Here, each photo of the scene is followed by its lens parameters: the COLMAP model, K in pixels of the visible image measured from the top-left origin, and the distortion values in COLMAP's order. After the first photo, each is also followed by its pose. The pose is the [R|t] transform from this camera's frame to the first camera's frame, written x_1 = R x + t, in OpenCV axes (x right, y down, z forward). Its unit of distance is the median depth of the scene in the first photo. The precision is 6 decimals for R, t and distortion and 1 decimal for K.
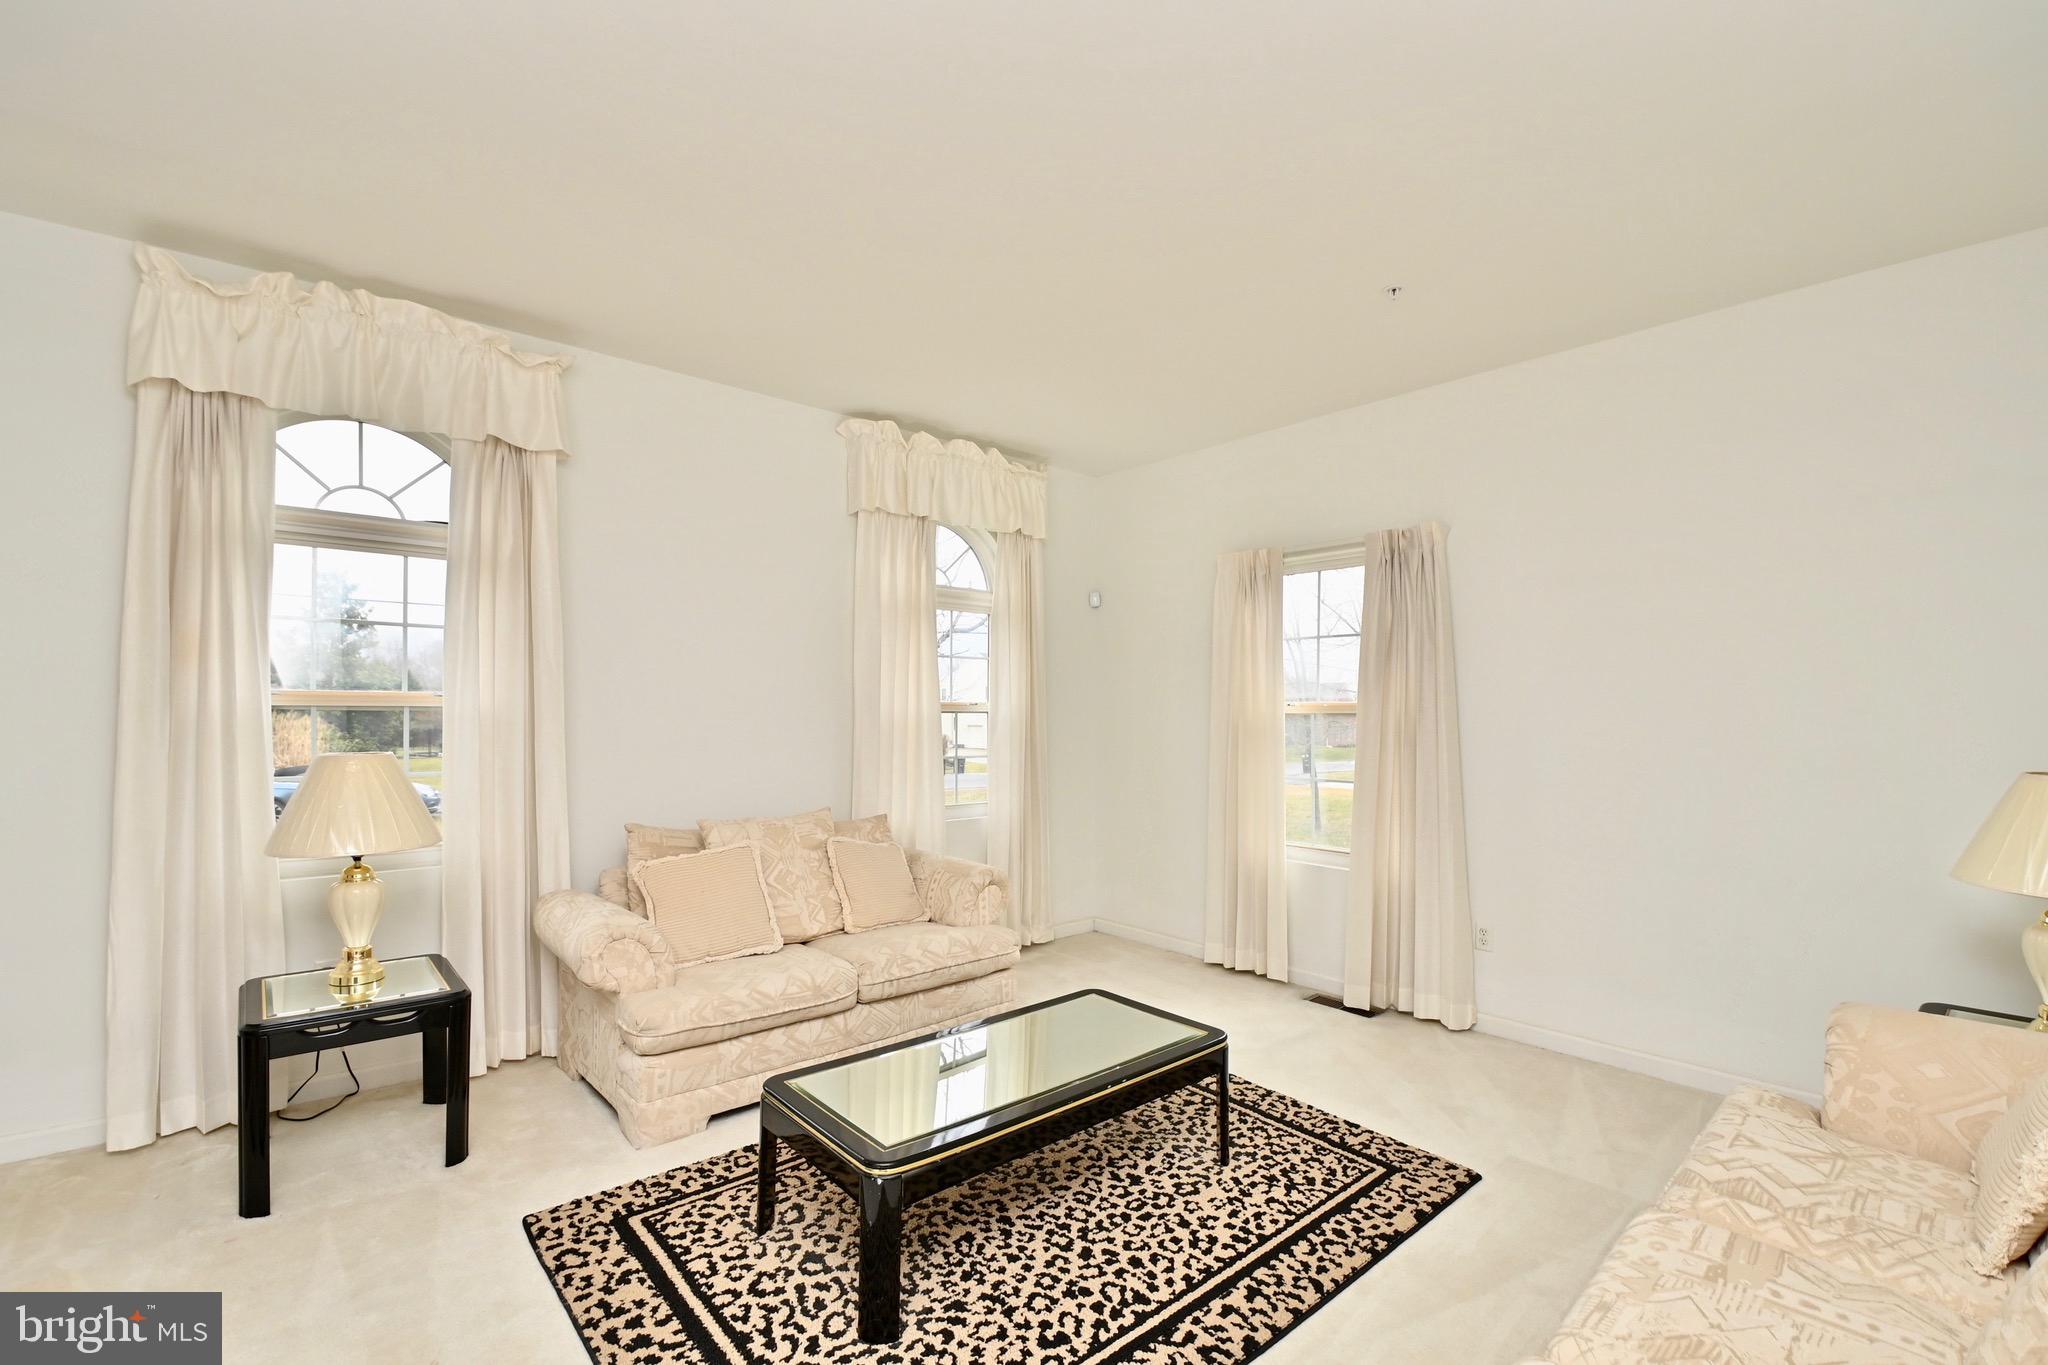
lens RADIAL K [[897.4, 0, 1029.9], [0, 897.4, 716.4], [0, 0, 1]] dist [0.015166, -0.022075]
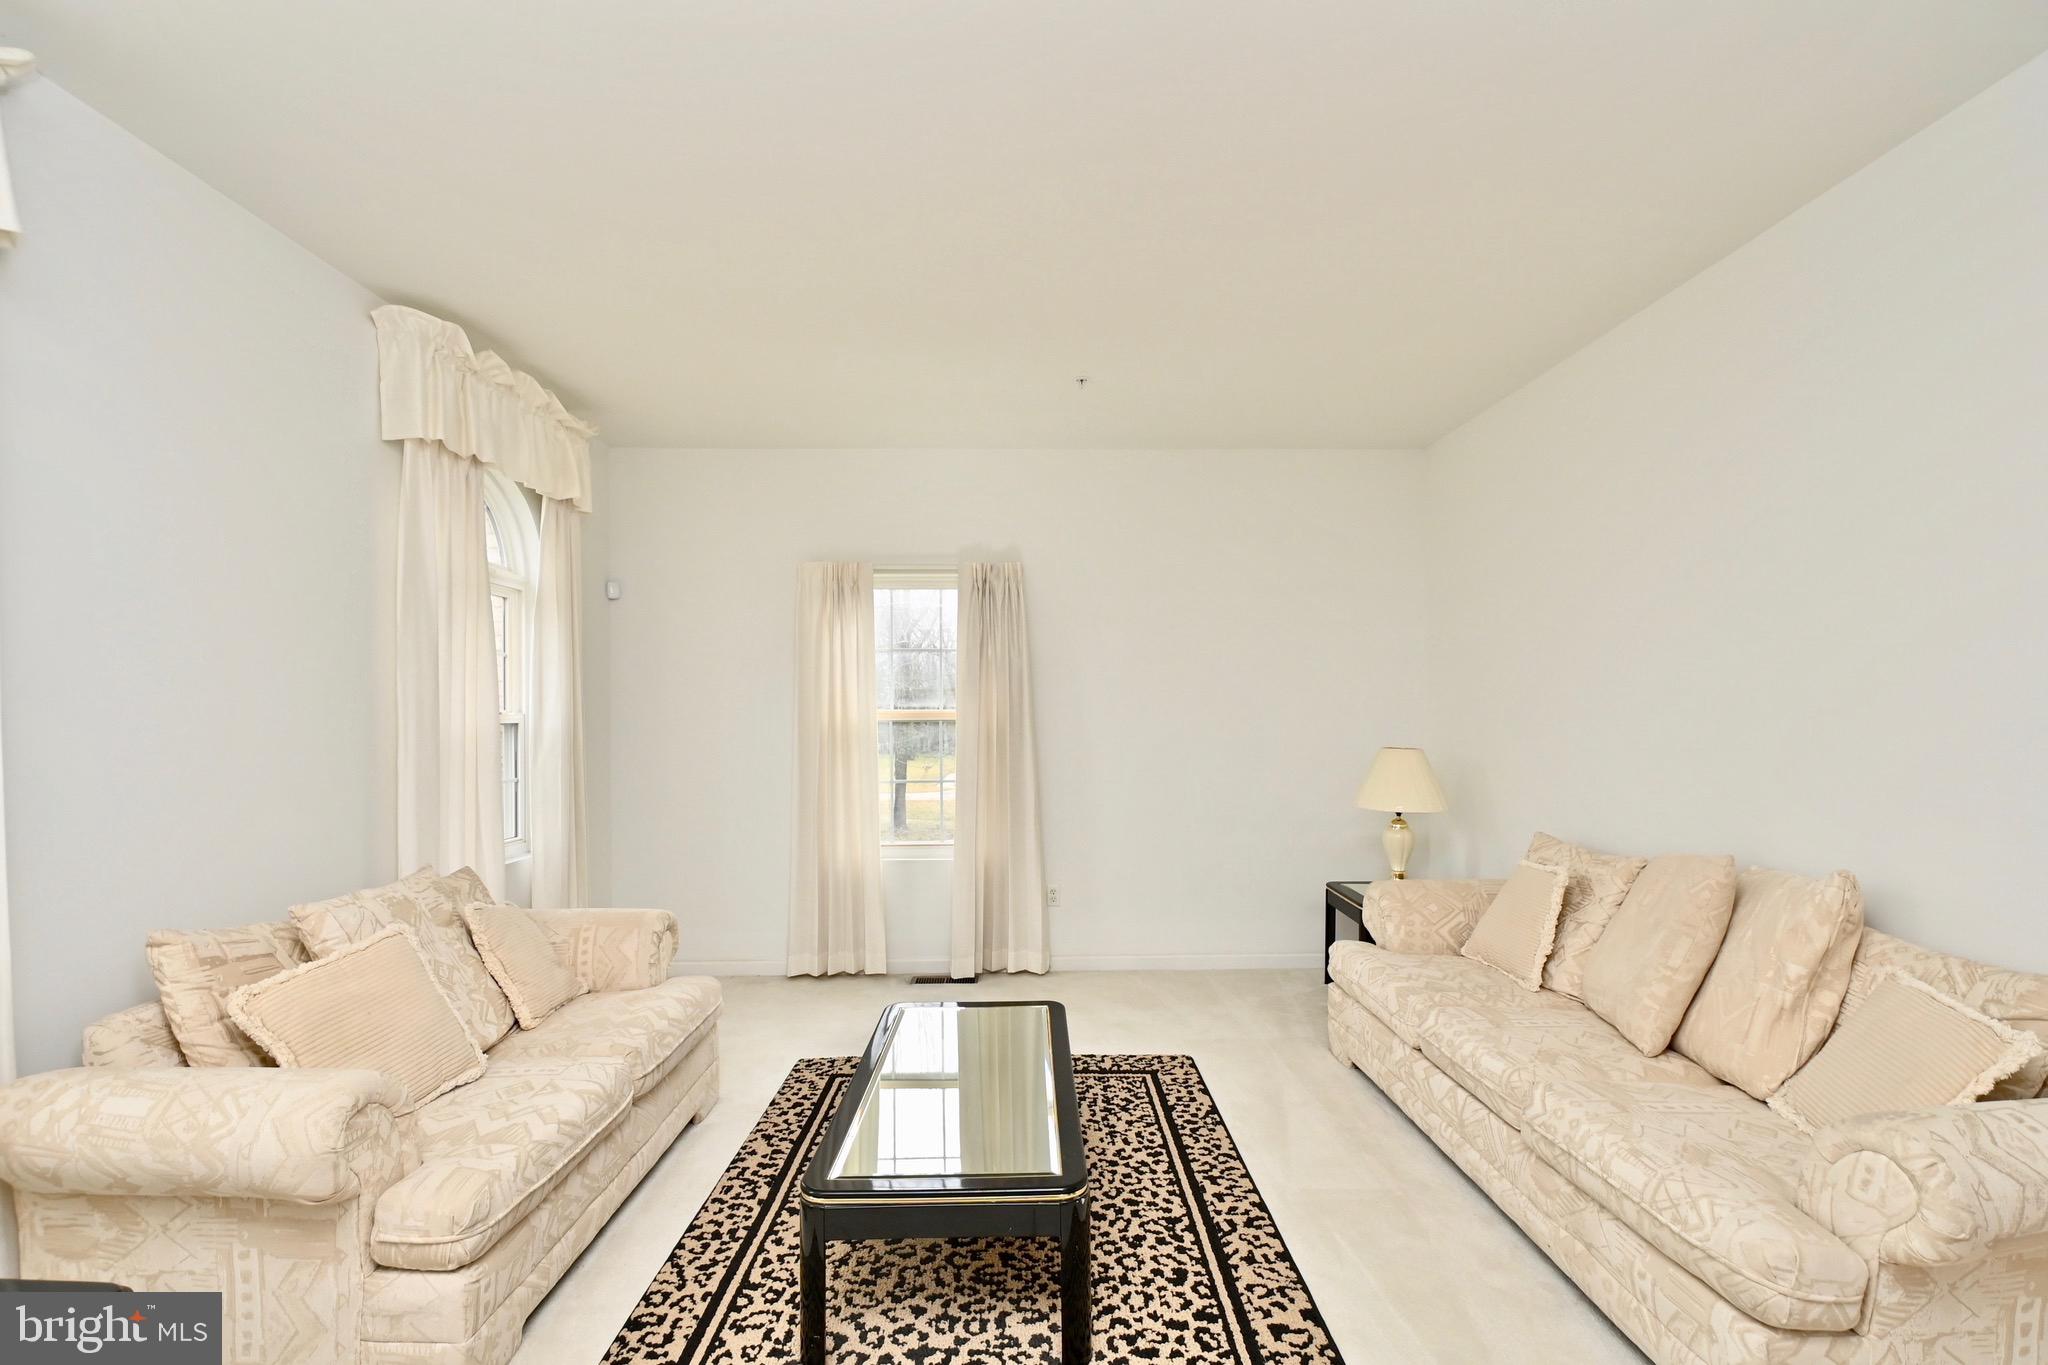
lens RADIAL K [[897.4, 0, 1029.9], [0, 897.4, 716.4], [0, 0, 1]] dist [0.015166, -0.022075]
pose [[0.641084, -0.005298, 0.767453, -0.680254], [0.010973, 0.999937, -0.002263, -0.009240], [-0.767393, 0.009872, 0.641102, 0.288797]]
